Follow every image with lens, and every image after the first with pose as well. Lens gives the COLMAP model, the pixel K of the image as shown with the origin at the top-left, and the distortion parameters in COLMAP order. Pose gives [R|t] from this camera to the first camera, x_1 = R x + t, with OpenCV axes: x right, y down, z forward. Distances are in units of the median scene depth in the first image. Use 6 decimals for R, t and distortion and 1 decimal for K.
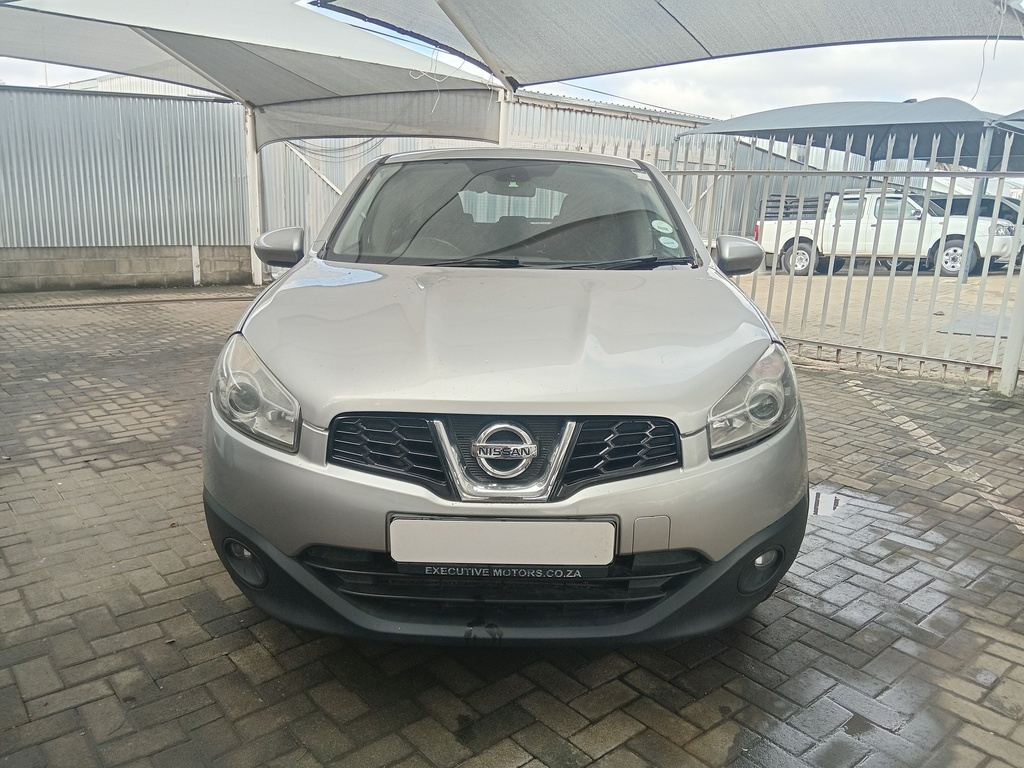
lens RADIAL K [[772.7, 0, 512.0], [0, 772.7, 384.0], [0, 0, 1]] dist [0.070338, -0.110935]
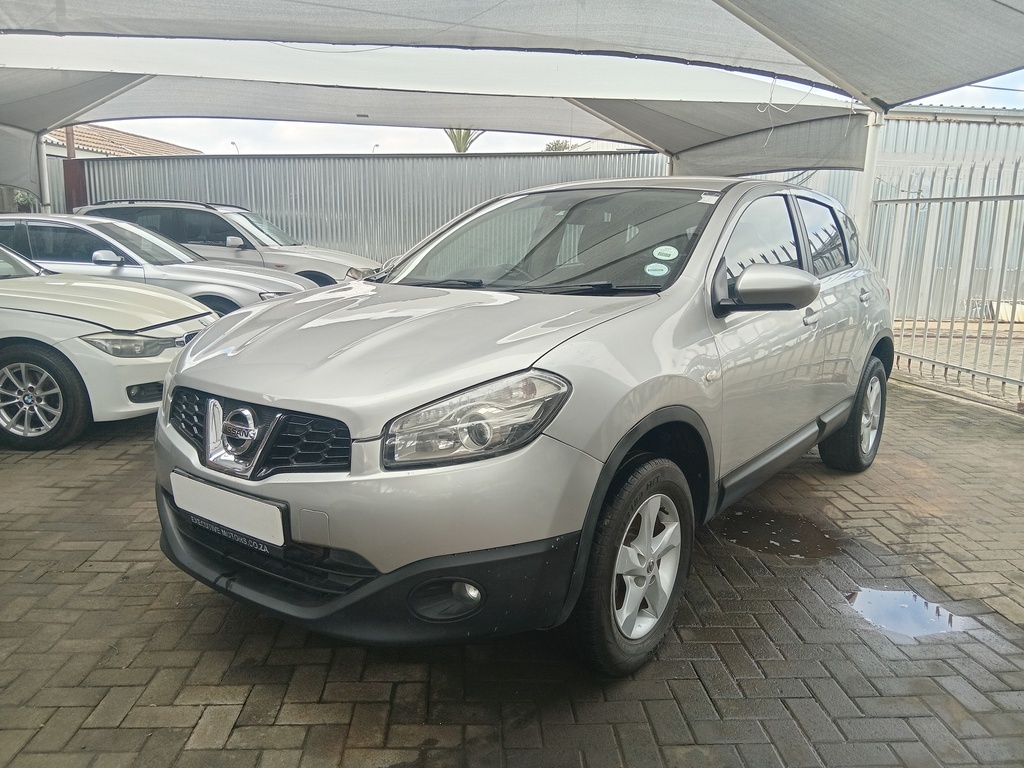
lens RADIAL K [[772.7, 0, 512.0], [0, 772.7, 384.0], [0, 0, 1]] dist [0.070338, -0.110935]
pose [[0.792391, 0.098201, -0.602058, 0.469598], [-0.130947, 0.991332, -0.010648, -0.012149], [0.595793, 0.087275, 0.798382, 0.133547]]
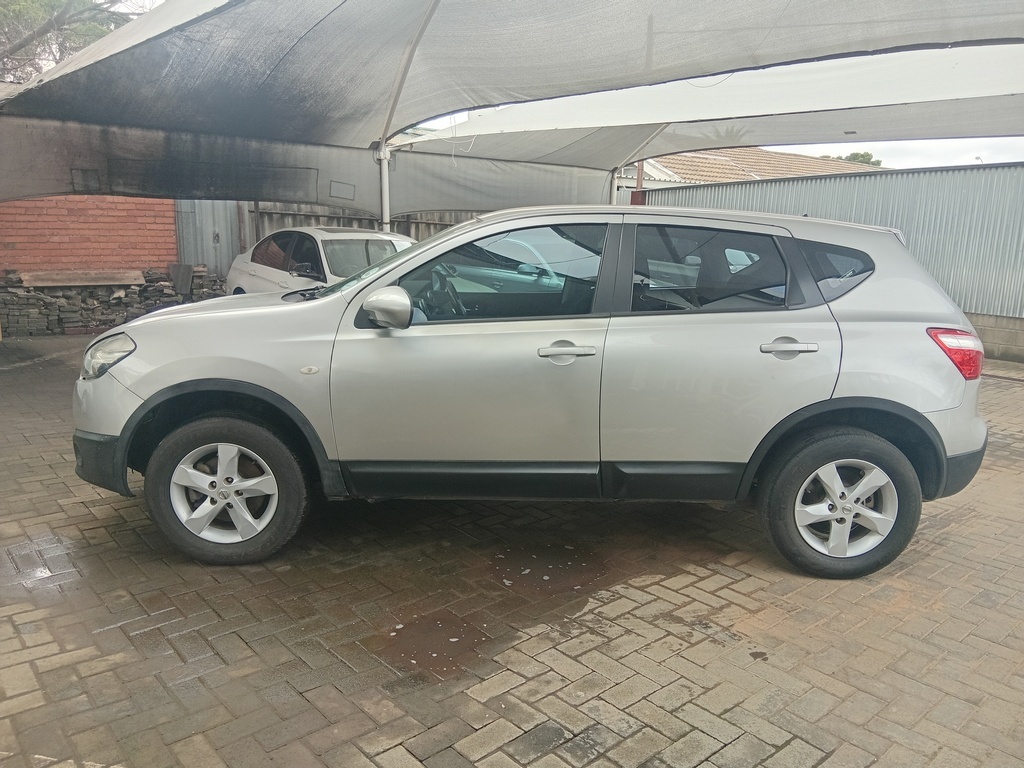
lens RADIAL K [[772.7, 0, 512.0], [0, 772.7, 384.0], [0, 0, 1]] dist [0.070338, -0.110935]
pose [[0.010785, 0.159684, -0.987109, 0.999904], [-0.257278, 0.954375, 0.151577, -0.205084], [0.966277, 0.252327, 0.051376, 0.897850]]
